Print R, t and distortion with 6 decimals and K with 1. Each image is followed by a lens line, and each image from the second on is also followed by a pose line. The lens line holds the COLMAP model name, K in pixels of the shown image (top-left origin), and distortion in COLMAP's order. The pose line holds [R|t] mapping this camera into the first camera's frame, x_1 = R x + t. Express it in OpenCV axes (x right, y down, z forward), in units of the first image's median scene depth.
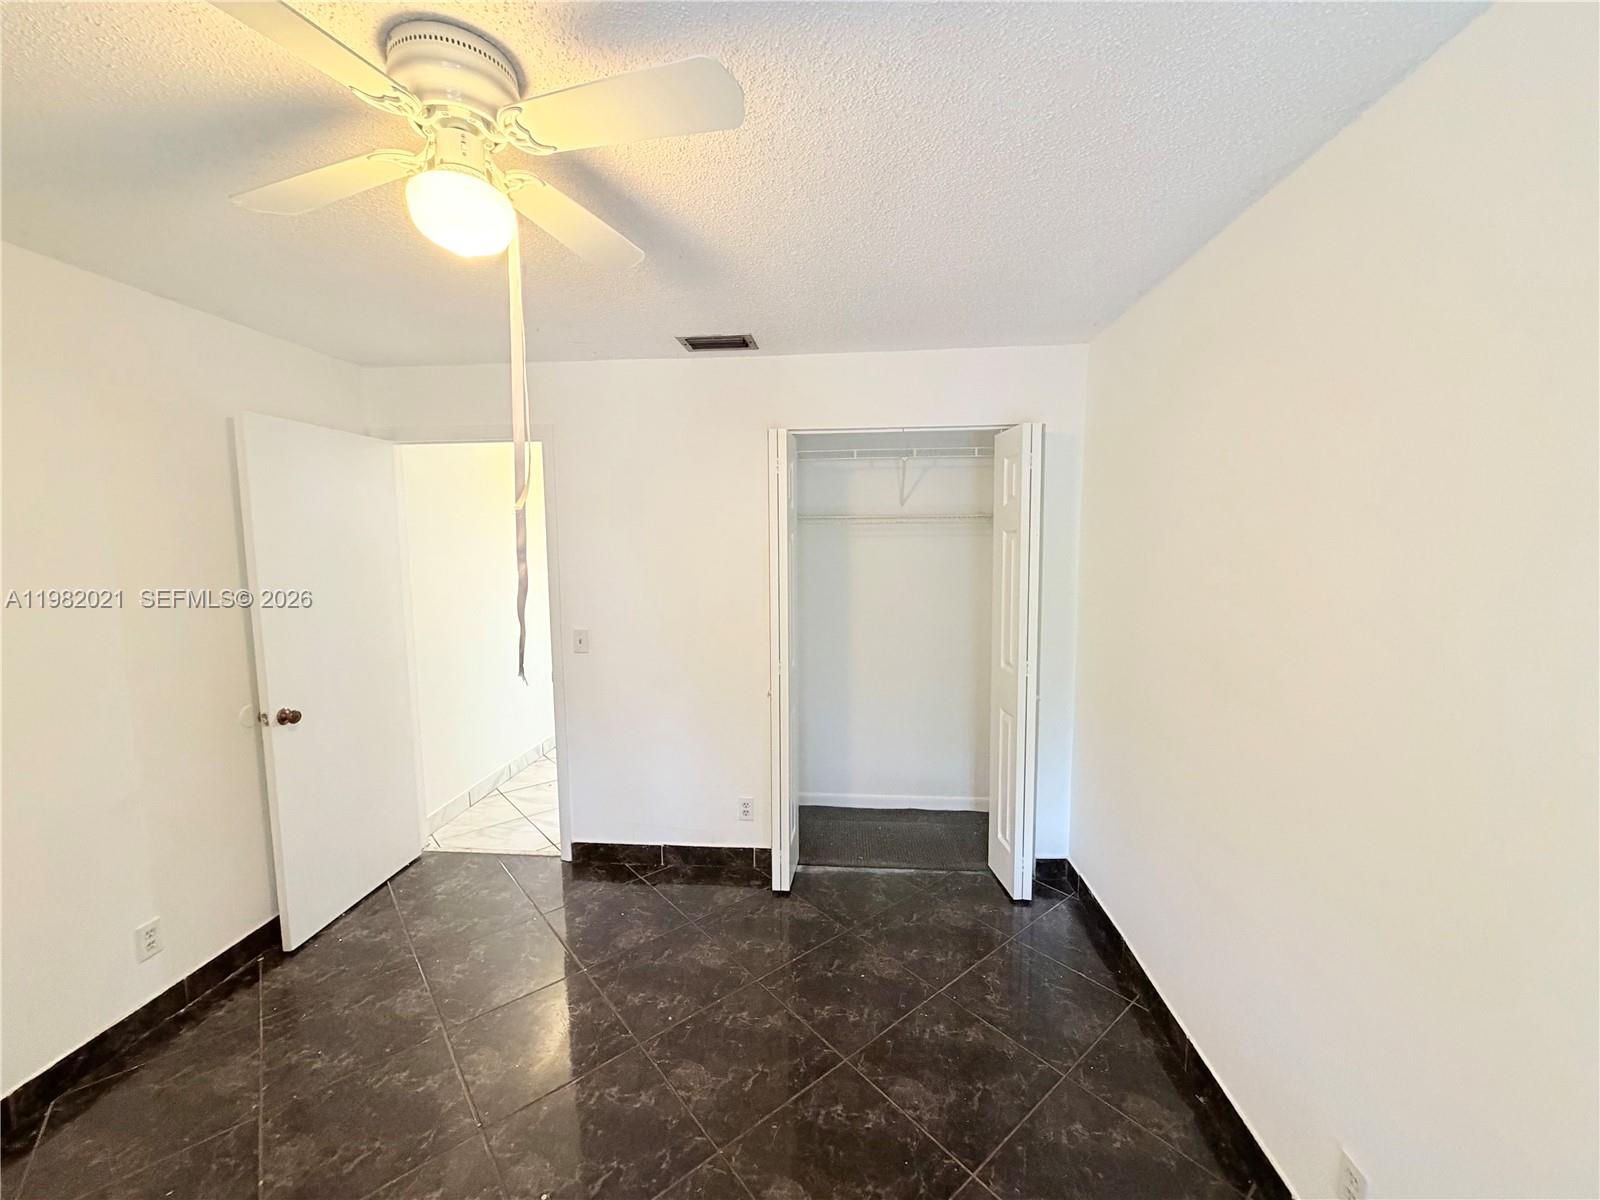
lens RADIAL K [[650.4, 0, 802.2], [0, 650.4, 600.6], [0, 0, 1]] dist [0.002780, -0.000102]
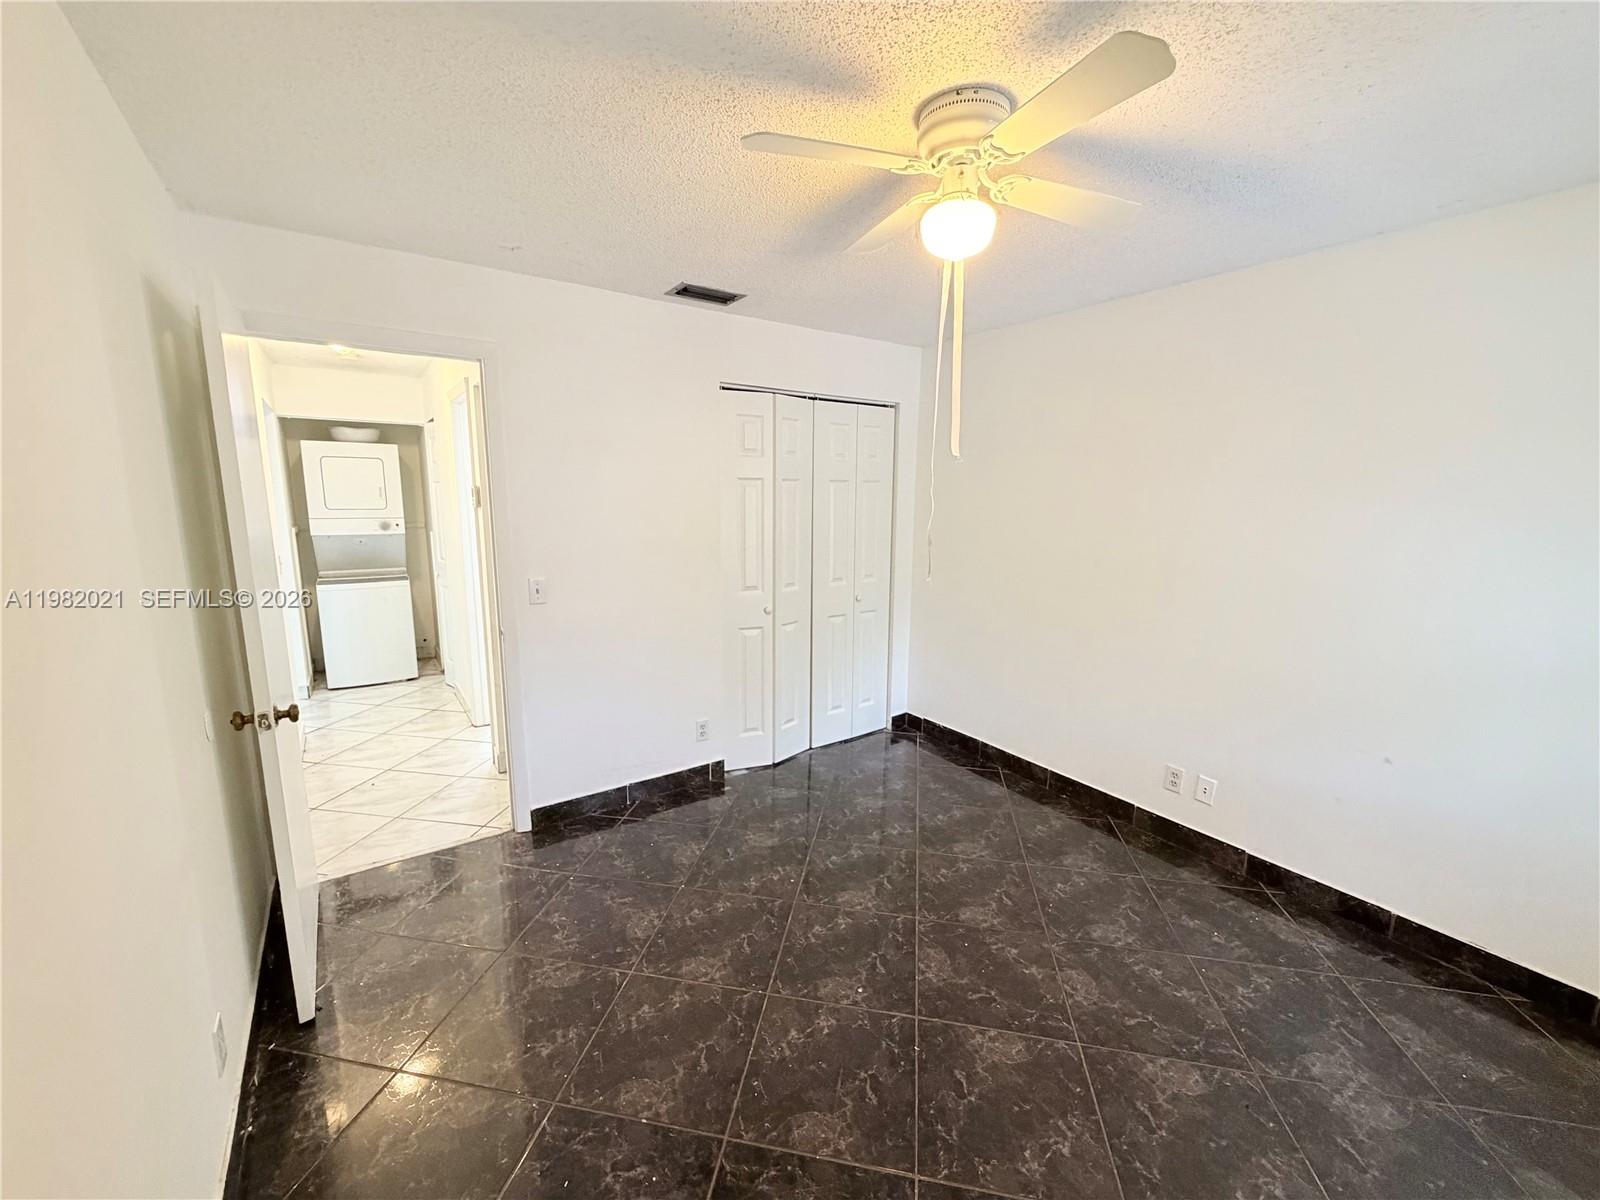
lens RADIAL K [[650.4, 0, 789.8], [0, 650.4, 615.4], [0, 0, 1]] dist [0.002780, -0.000102]
pose [[0.764905, -0.108993, 0.634855, -0.685978], [0.044359, 0.992154, 0.116888, 0.001023], [-0.642614, -0.061247, 0.763738, 0.071540]]
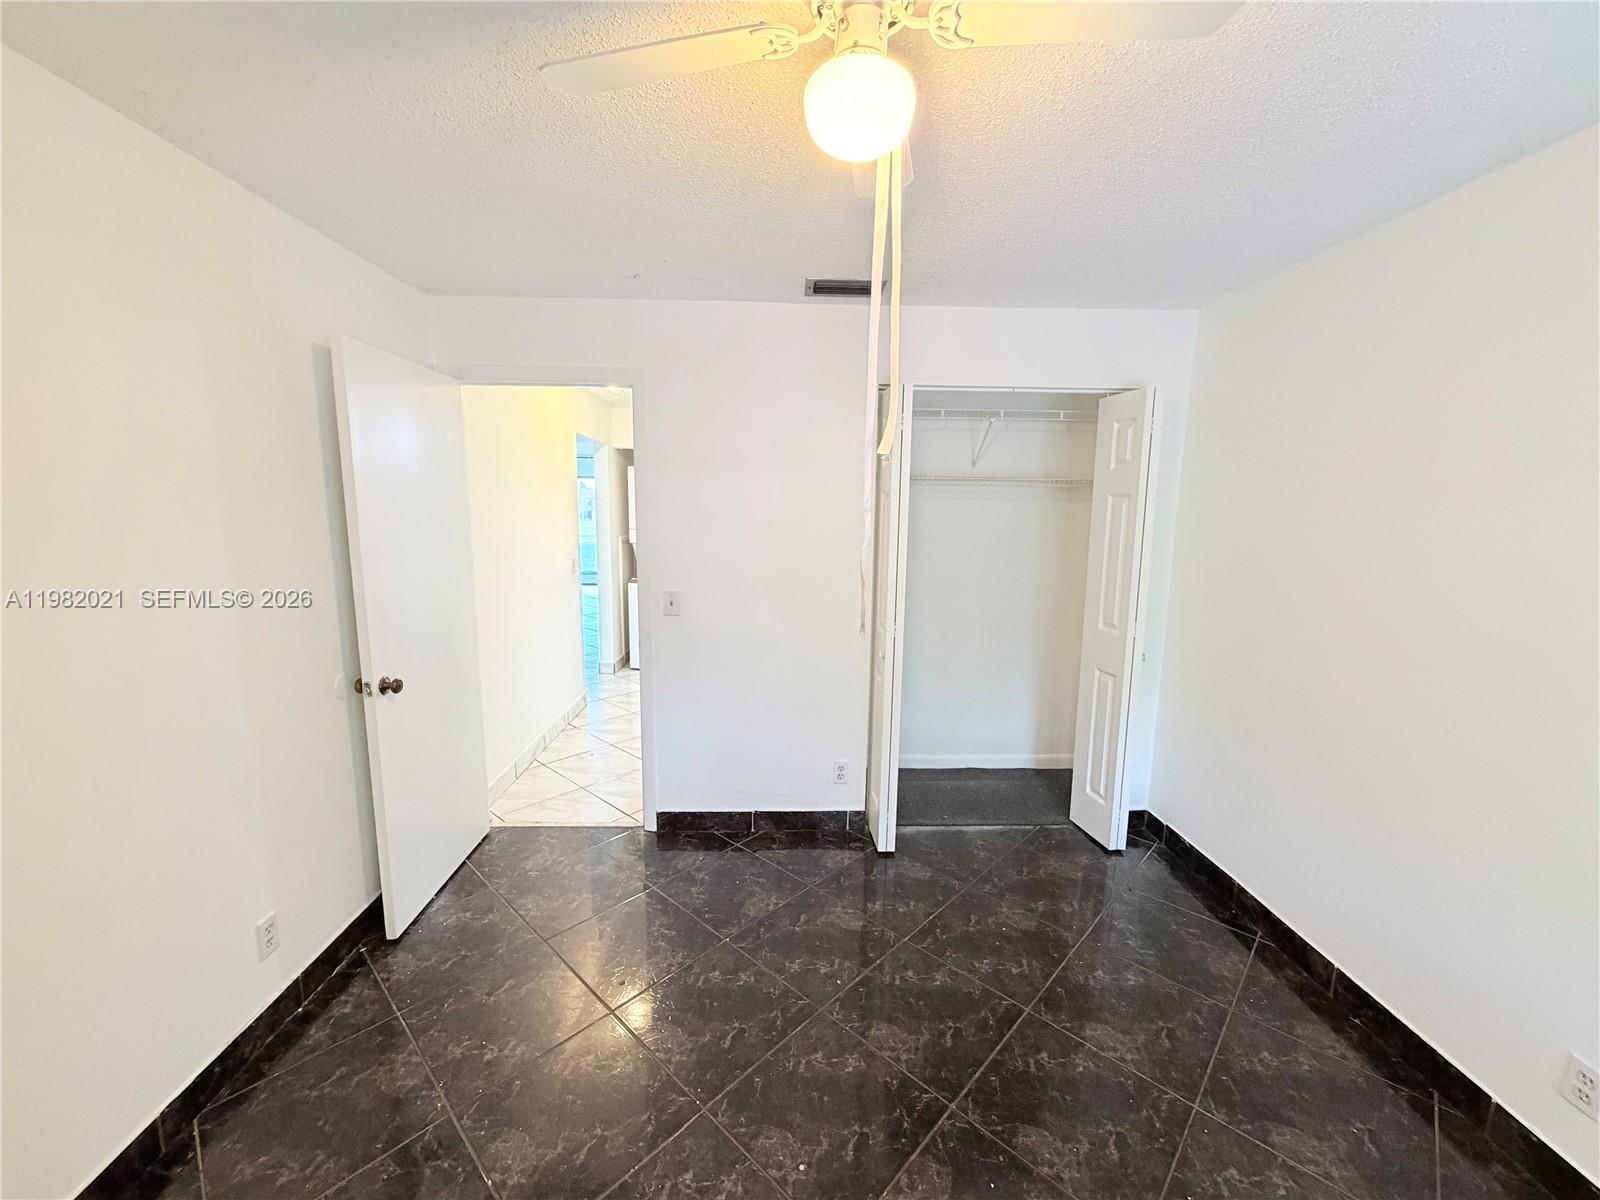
lens RADIAL K [[650.4, 0, 799.5], [0, 650.4, 600.1], [0, 0, 1]] dist [0.002780, -0.000102]
pose [[0.993066, 0.001362, 0.117549, -0.278737], [-0.007412, 0.998669, 0.051046, 0.008539], [-0.117323, -0.051563, 0.991754, 0.040679]]
